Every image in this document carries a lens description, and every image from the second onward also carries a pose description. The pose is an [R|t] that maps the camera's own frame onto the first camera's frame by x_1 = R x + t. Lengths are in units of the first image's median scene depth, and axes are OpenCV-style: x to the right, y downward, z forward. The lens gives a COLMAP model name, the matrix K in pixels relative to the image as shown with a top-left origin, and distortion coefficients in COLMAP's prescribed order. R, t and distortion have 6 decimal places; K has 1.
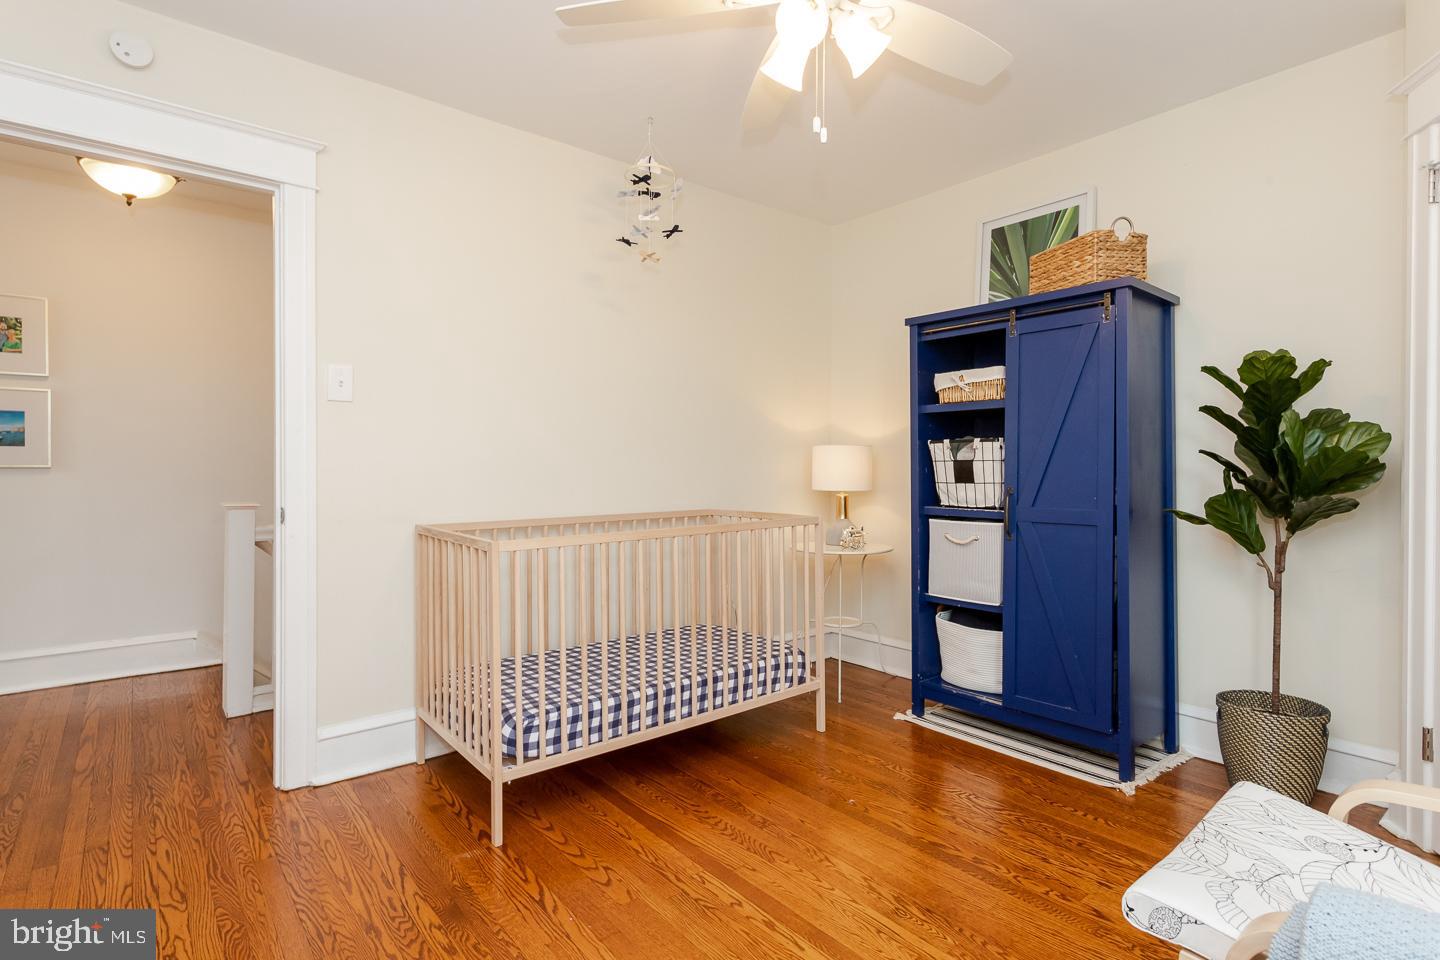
lens RADIAL K [[697.8, 0, 712.3], [0, 697.8, 470.4], [0, 0, 1]] dist [-0.000264, -0.000003]
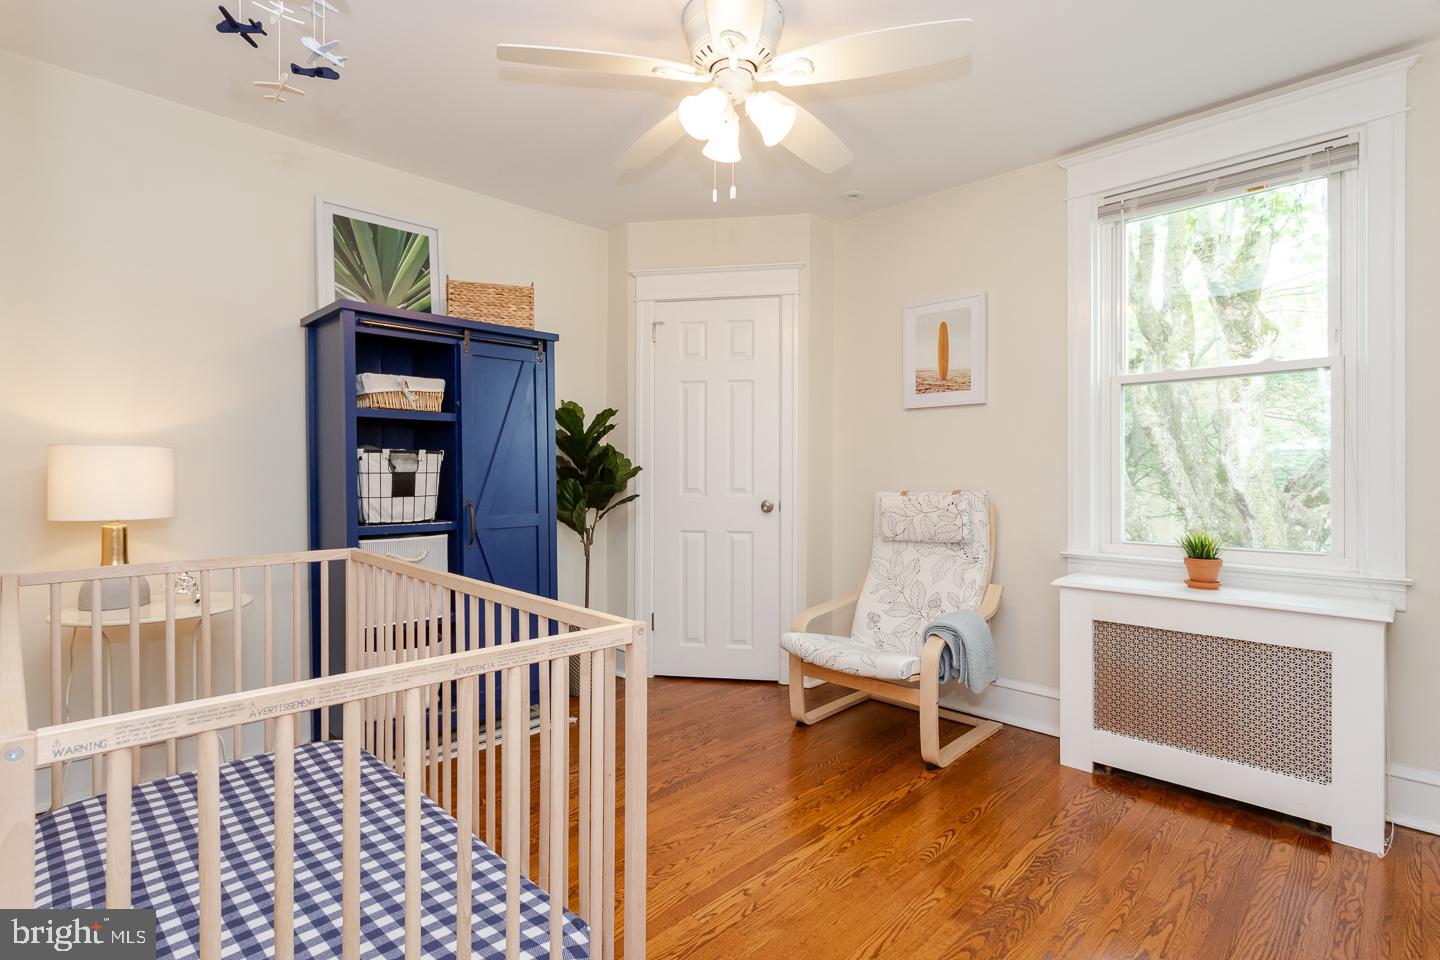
lens RADIAL K [[697.8, 0, 712.3], [0, 697.8, 470.4], [0, 0, 1]] dist [-0.000264, -0.000003]
pose [[-0.092692, 0.002611, 0.995691, -0.602834], [0.002537, 0.999994, -0.002386, -0.013768], [-0.995692, 0.002305, -0.092698, 0.672775]]
